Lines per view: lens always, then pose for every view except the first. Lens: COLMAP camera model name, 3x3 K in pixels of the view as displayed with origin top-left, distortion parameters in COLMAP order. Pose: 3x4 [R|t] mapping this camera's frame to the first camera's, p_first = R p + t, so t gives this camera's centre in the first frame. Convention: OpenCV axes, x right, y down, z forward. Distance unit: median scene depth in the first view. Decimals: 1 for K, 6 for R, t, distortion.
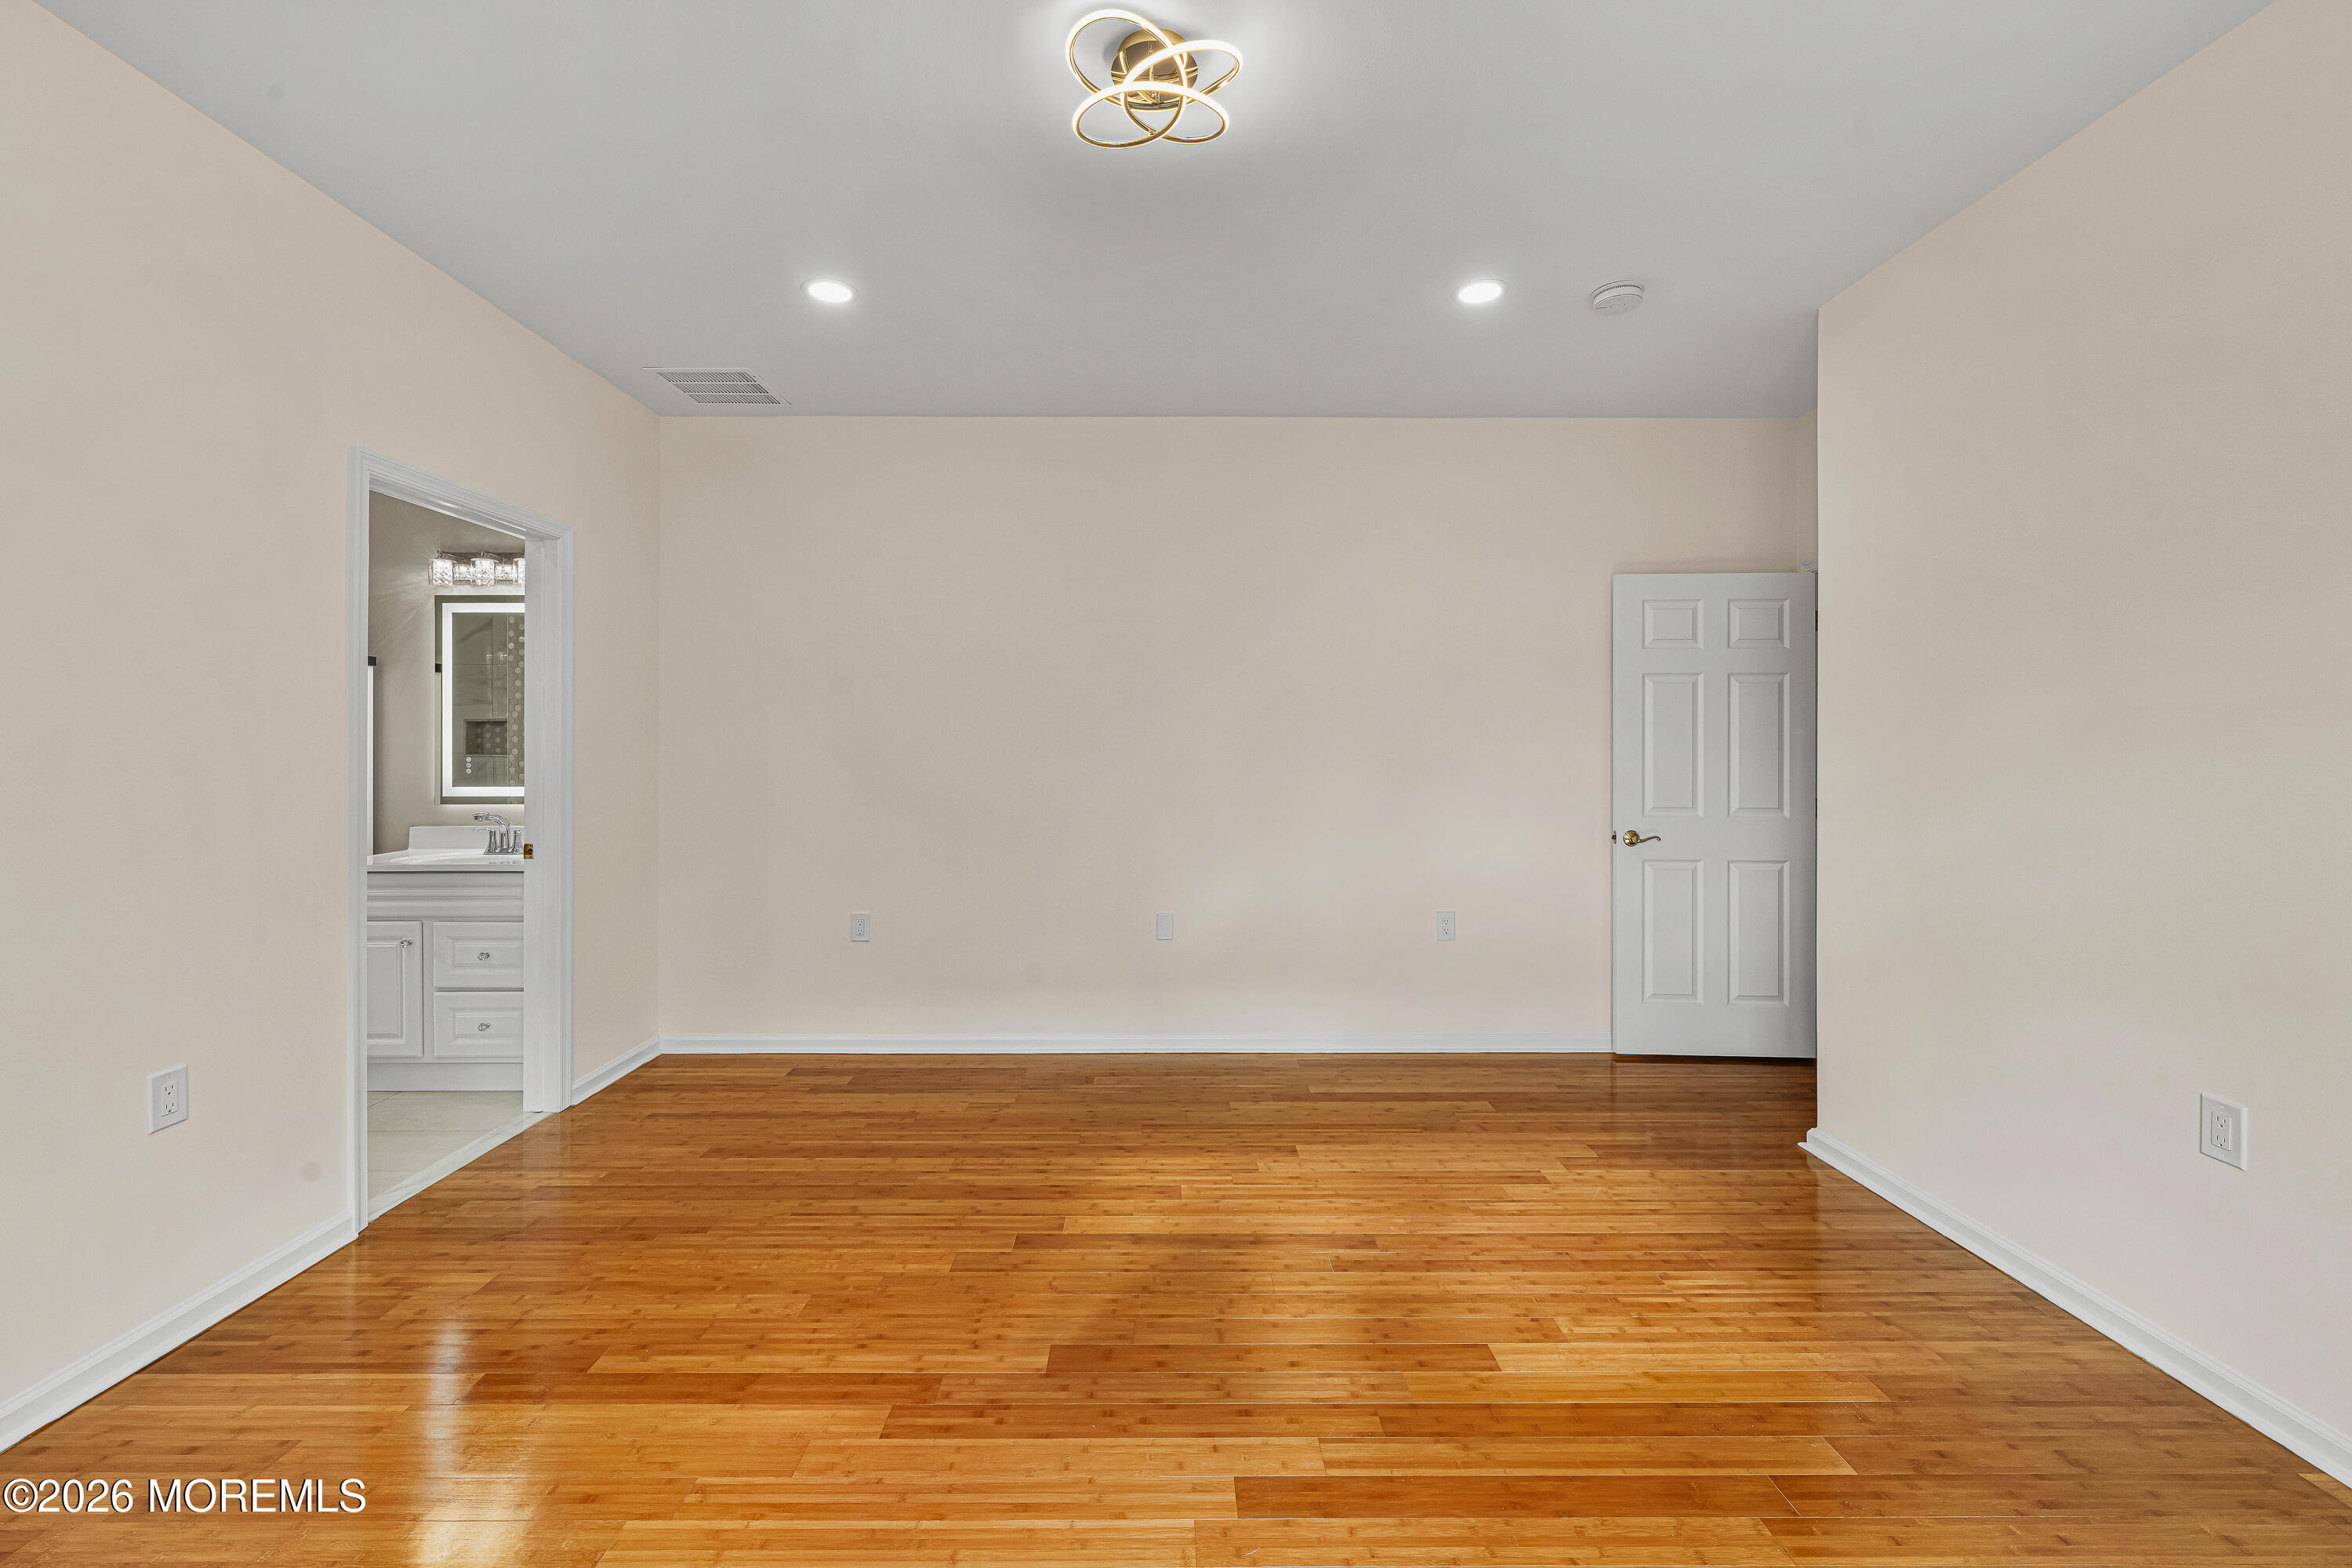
lens RADIAL K [[911.3, 0, 1173.8], [0, 911.3, 777.1], [0, 0, 1]] dist [-0.001879, -0.000125]
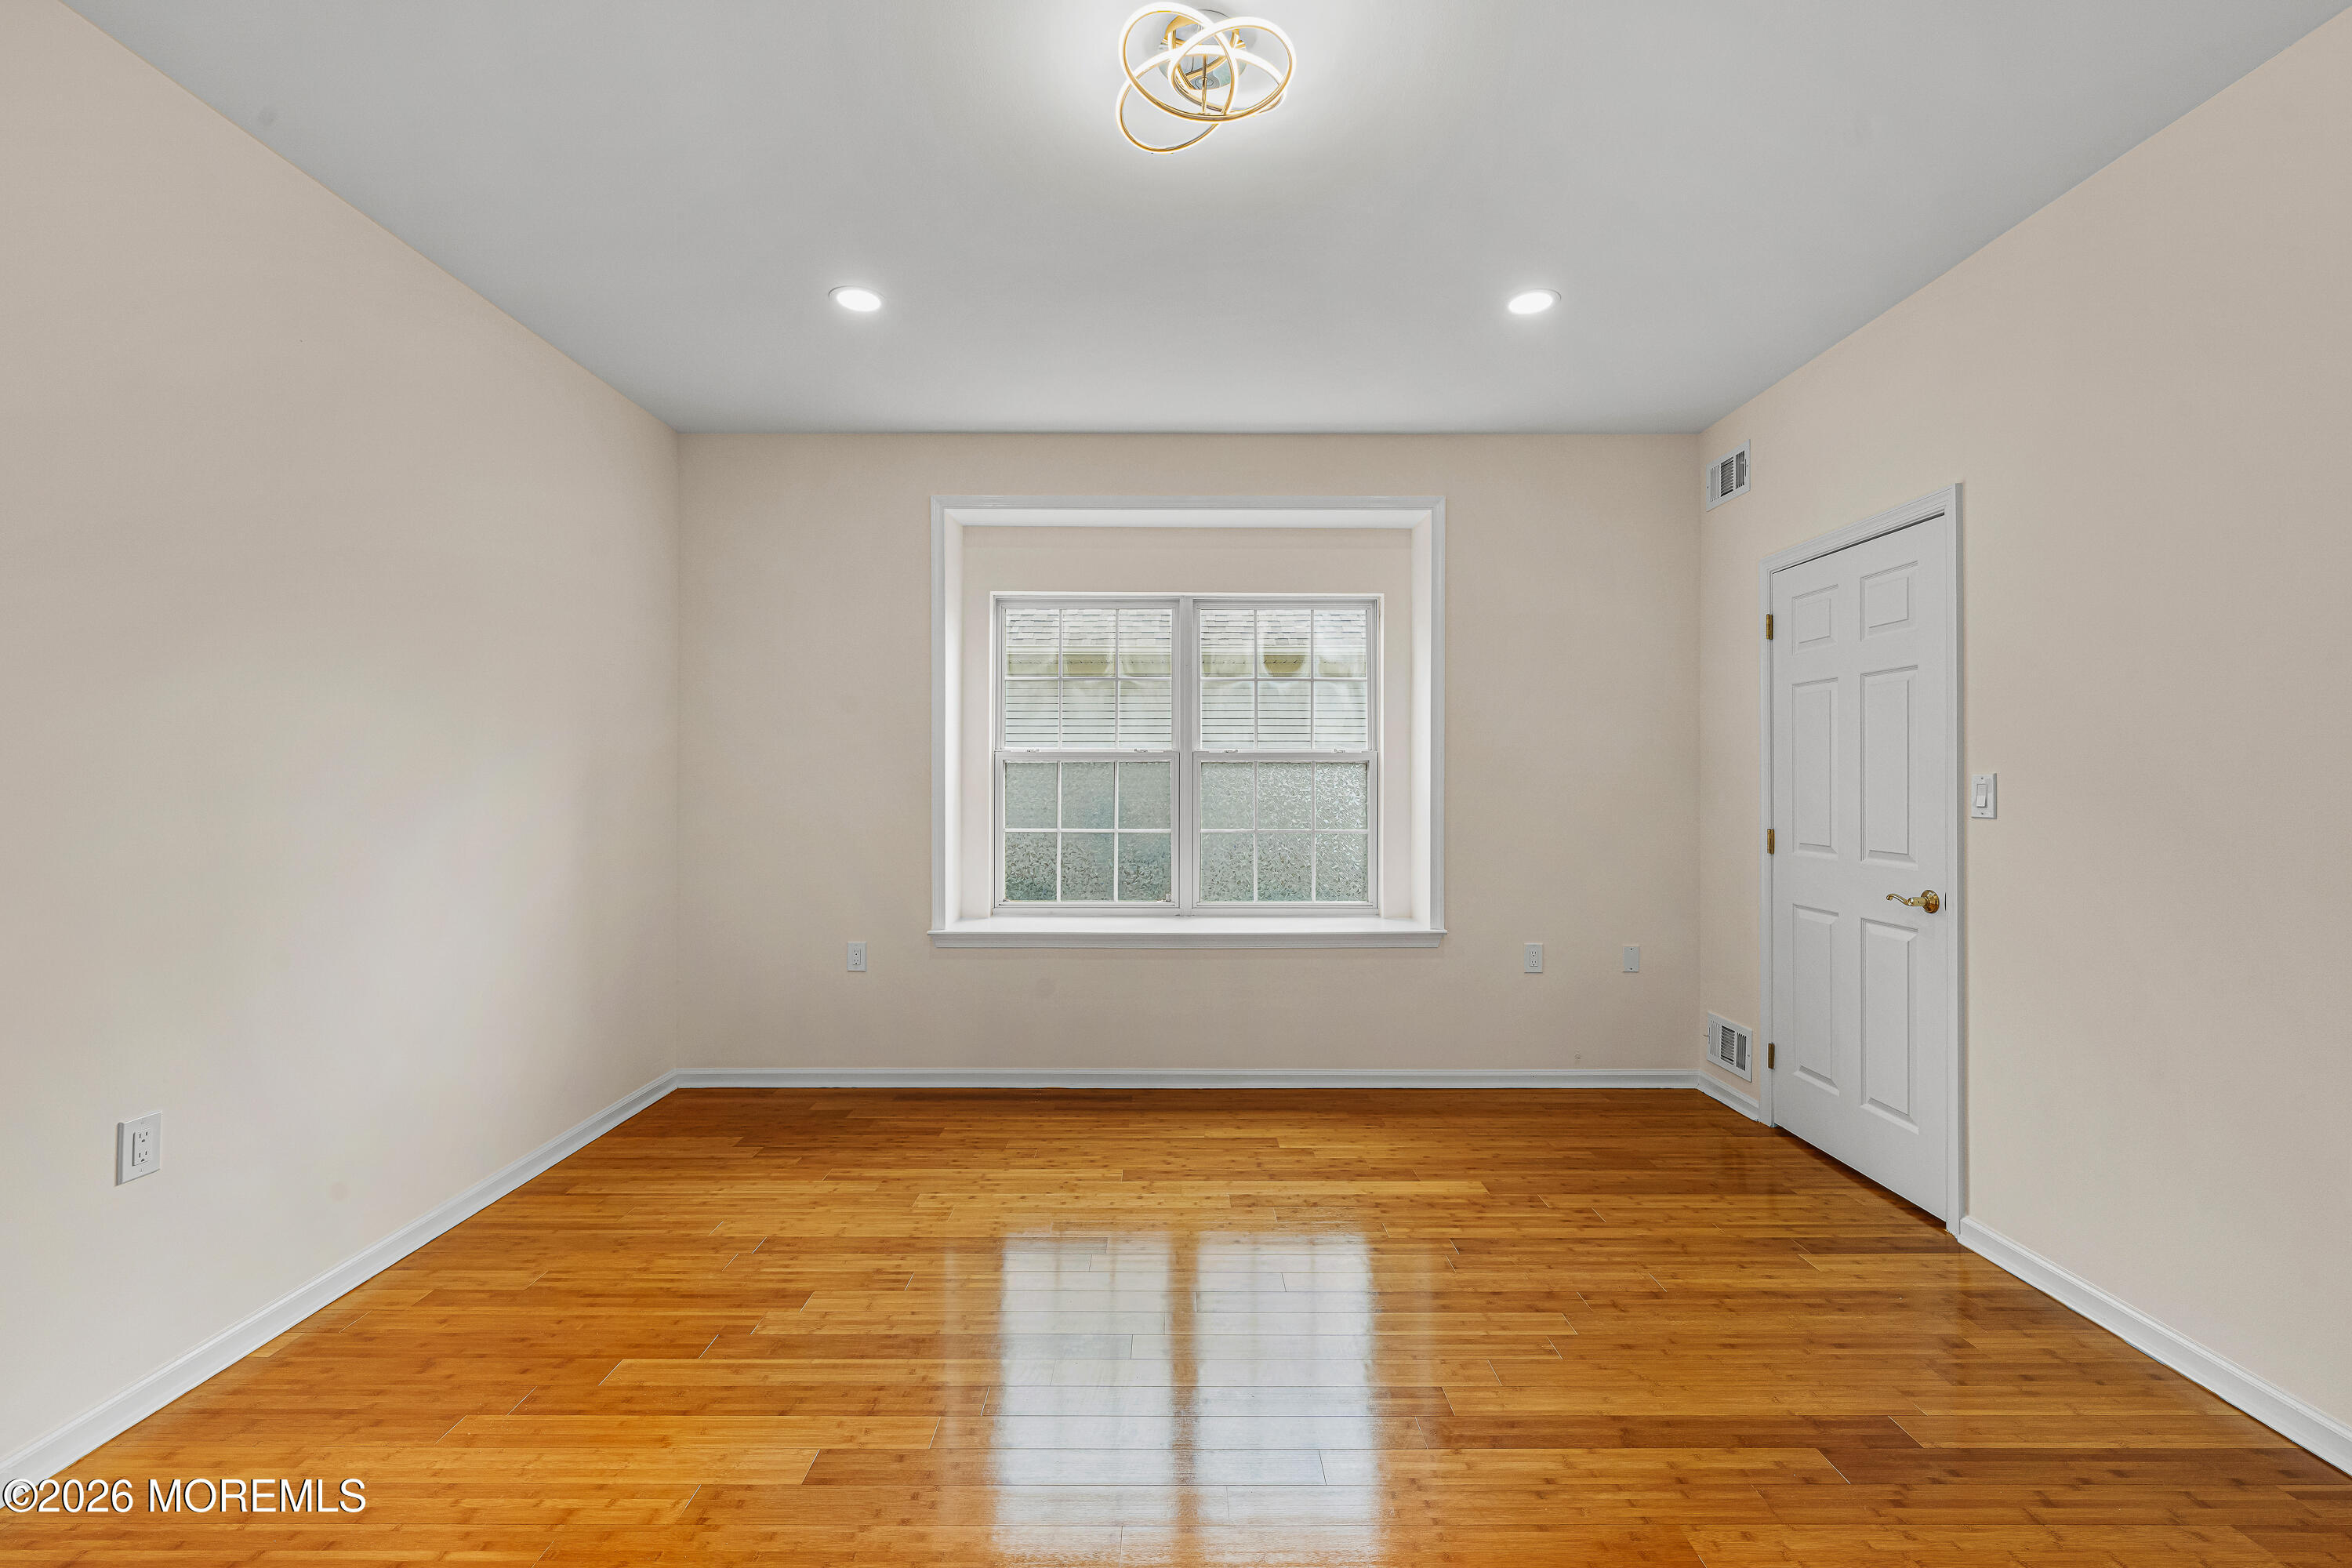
lens RADIAL K [[982.4, 0, 1174.0], [0, 982.4, 775.5], [0, 0, 1]] dist [-0.001922, 0.000061]
pose [[-0.999909, -0.002553, 0.013274, -0.005468], [-0.002252, 0.999741, 0.022663, -0.038623], [-0.013329, 0.022631, -0.999655, 1.621893]]
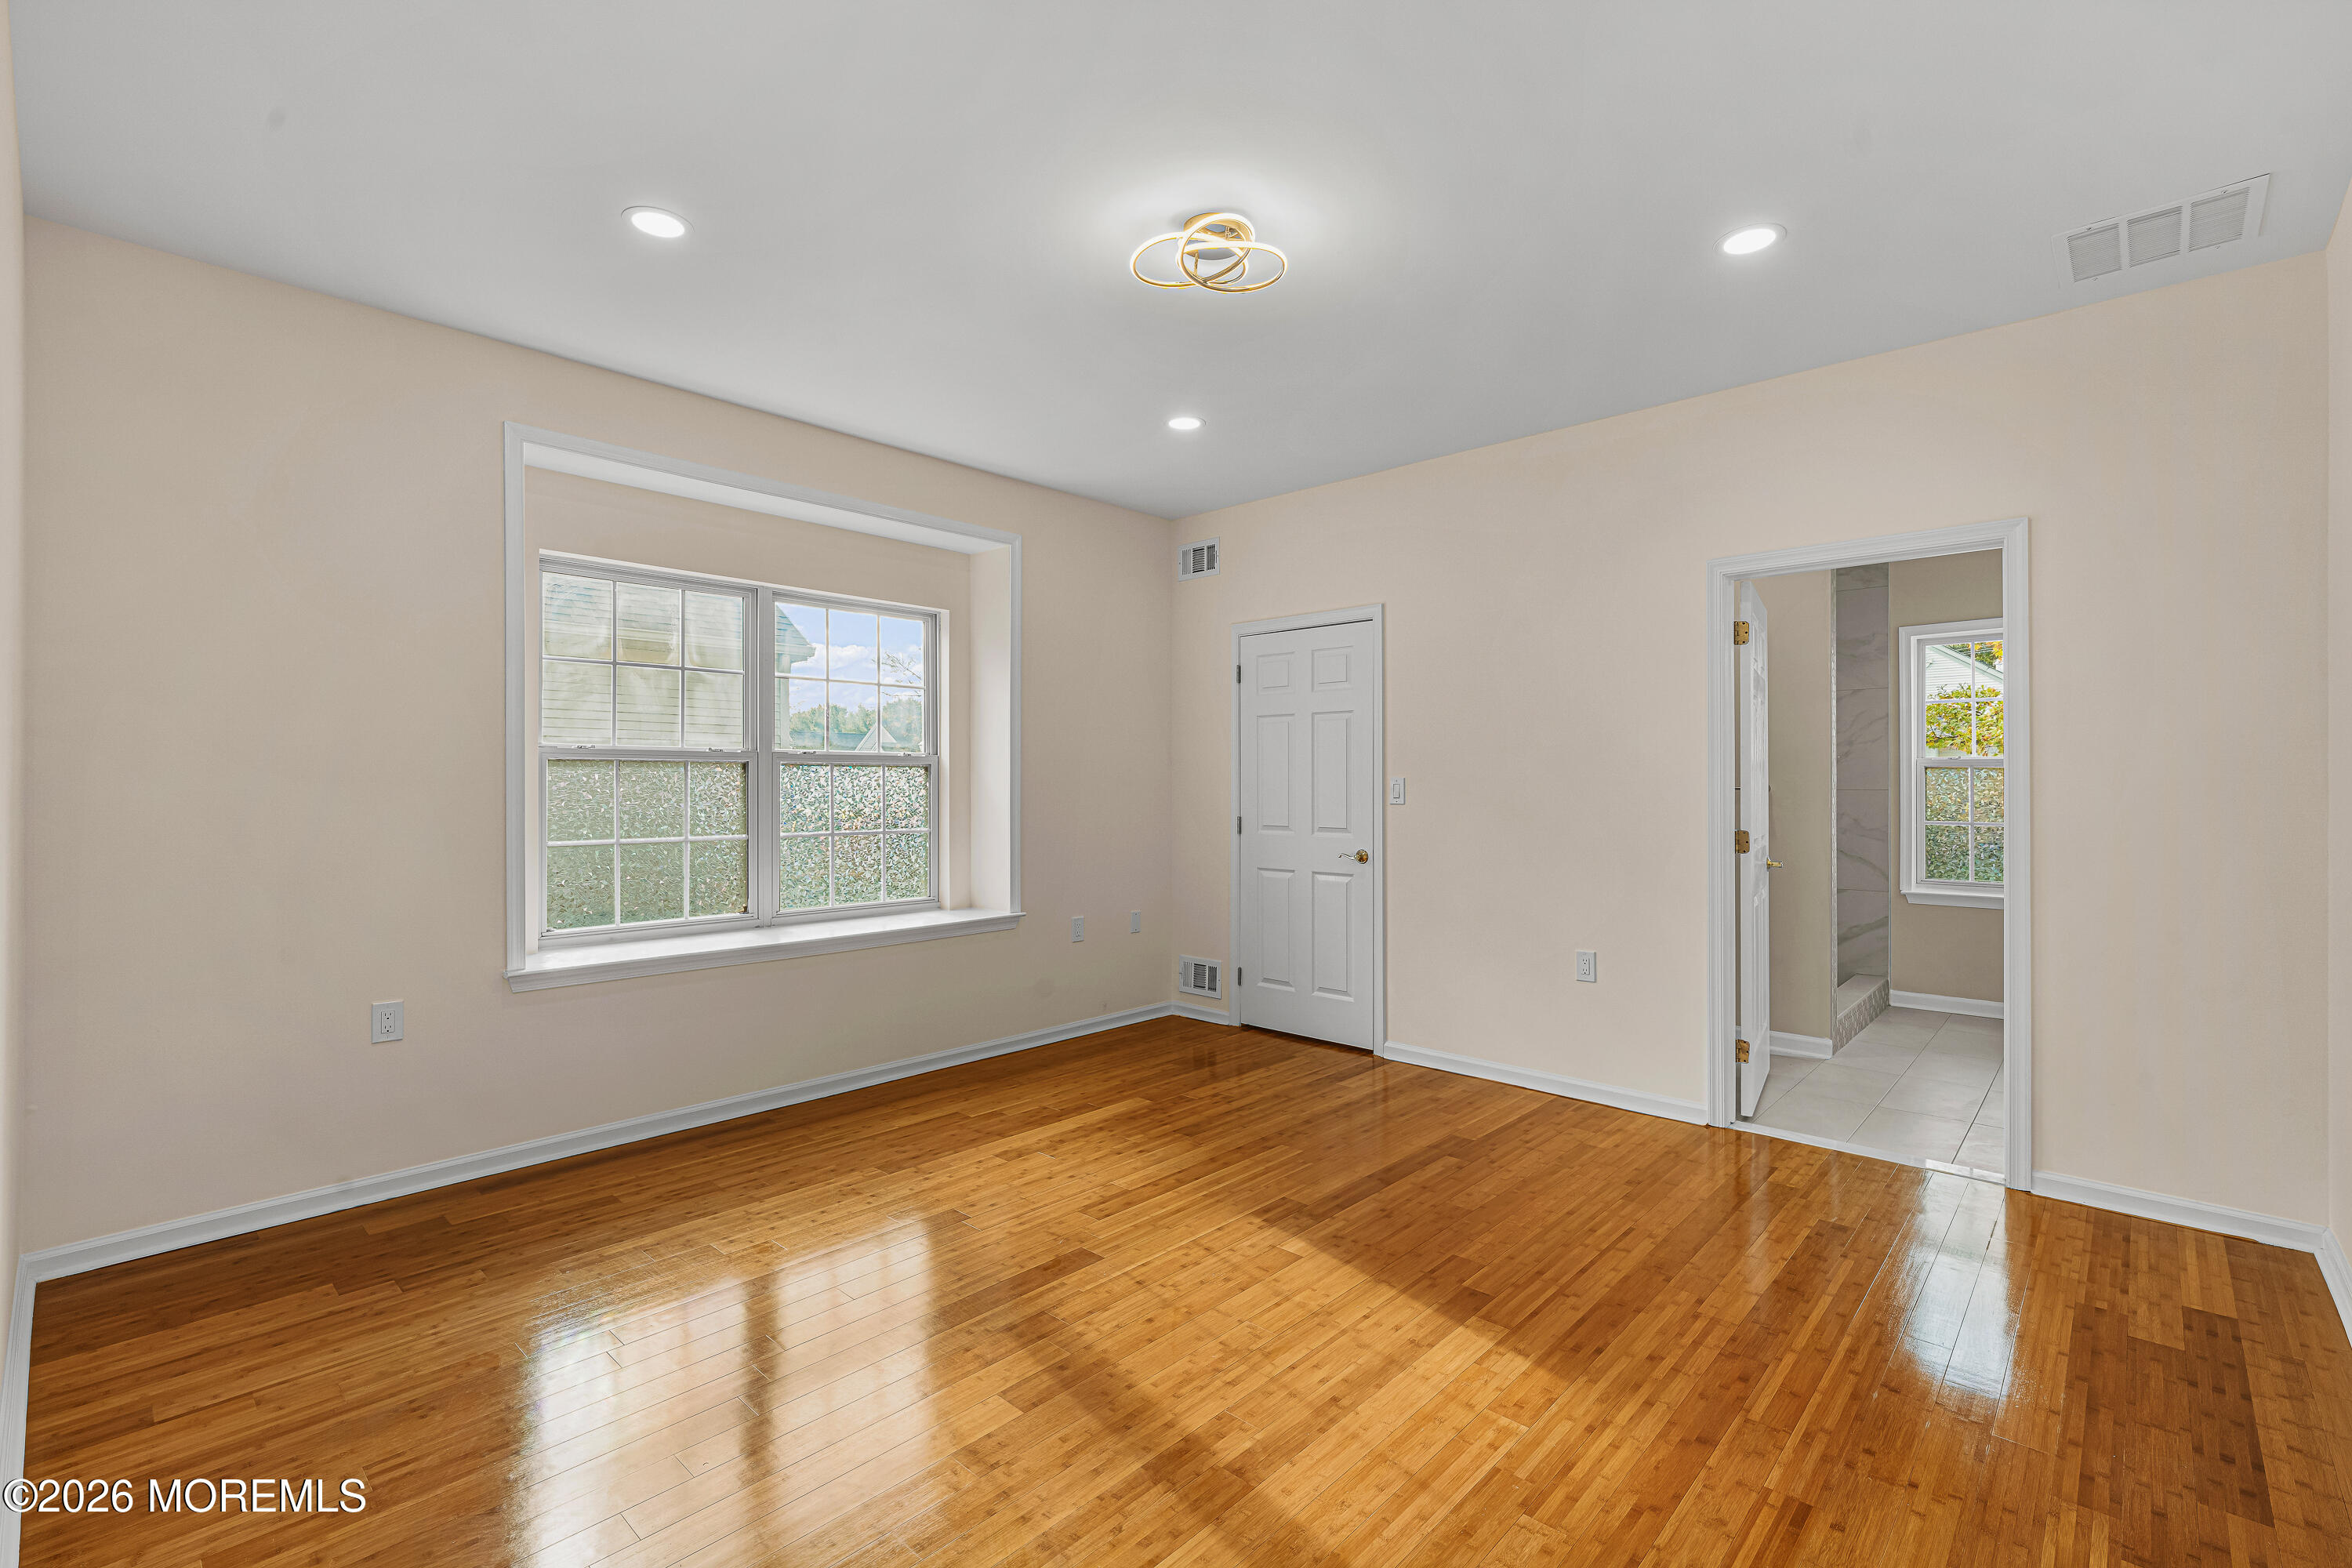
lens RADIAL K [[1058.2, 0, 1173.3], [0, 1058.2, 778.3], [0, 0, 1]] dist [0.000108, -0.000152]
pose [[-0.686653, -0.006393, -0.726957, 0.883909], [-0.020001, 0.999749, 0.010100, -0.027930], [0.726710, 0.021476, -0.686609, 1.581857]]
